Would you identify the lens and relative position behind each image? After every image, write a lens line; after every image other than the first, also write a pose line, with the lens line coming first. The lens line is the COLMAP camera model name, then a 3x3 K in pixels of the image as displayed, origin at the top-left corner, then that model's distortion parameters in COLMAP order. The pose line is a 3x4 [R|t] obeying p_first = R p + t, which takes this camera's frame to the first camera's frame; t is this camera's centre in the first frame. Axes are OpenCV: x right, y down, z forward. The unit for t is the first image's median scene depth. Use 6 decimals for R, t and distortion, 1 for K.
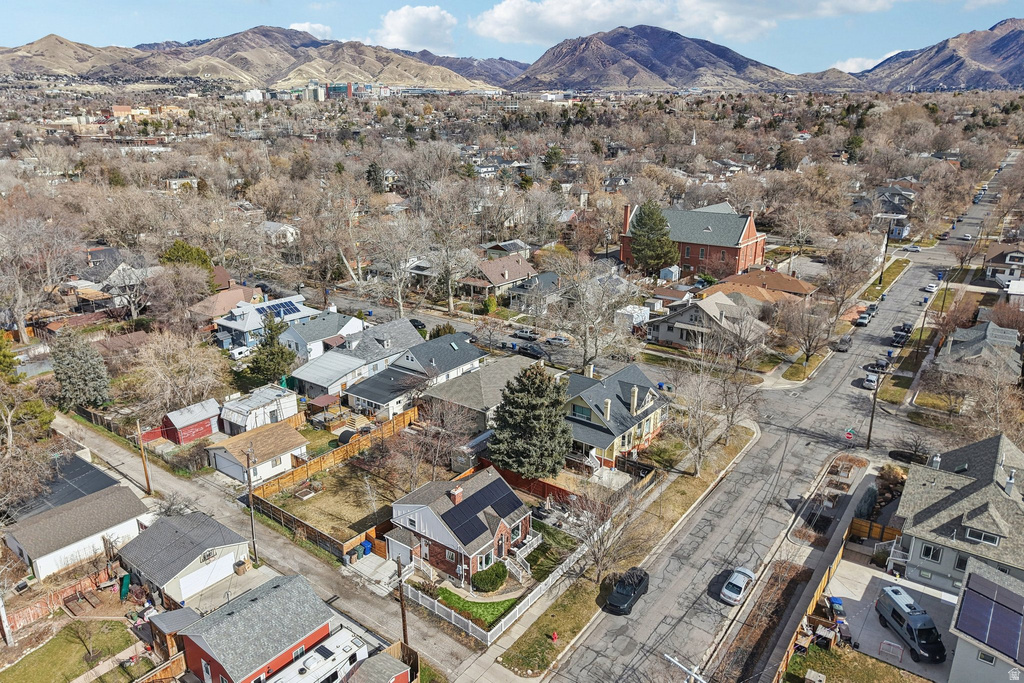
lens RADIAL K [[680.8, 0, 512.0], [0, 680.8, 341.5], [0, 0, 1]] dist [0.035825, -0.036908]
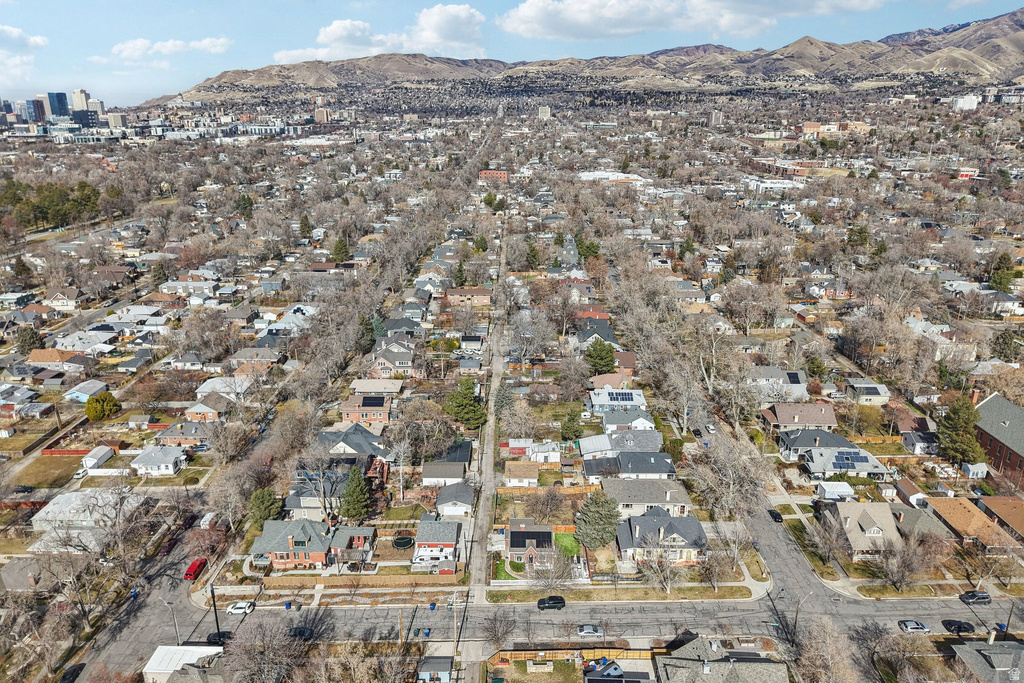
lens RADIAL K [[680.8, 0, 512.0], [0, 680.8, 341.5], [0, 0, 1]] dist [0.035825, -0.036908]
pose [[0.591268, 0.256690, -0.764534, 0.989689], [-0.244252, 0.960468, 0.133577, -0.445323], [0.768598, 0.107759, 0.630591, -0.355588]]
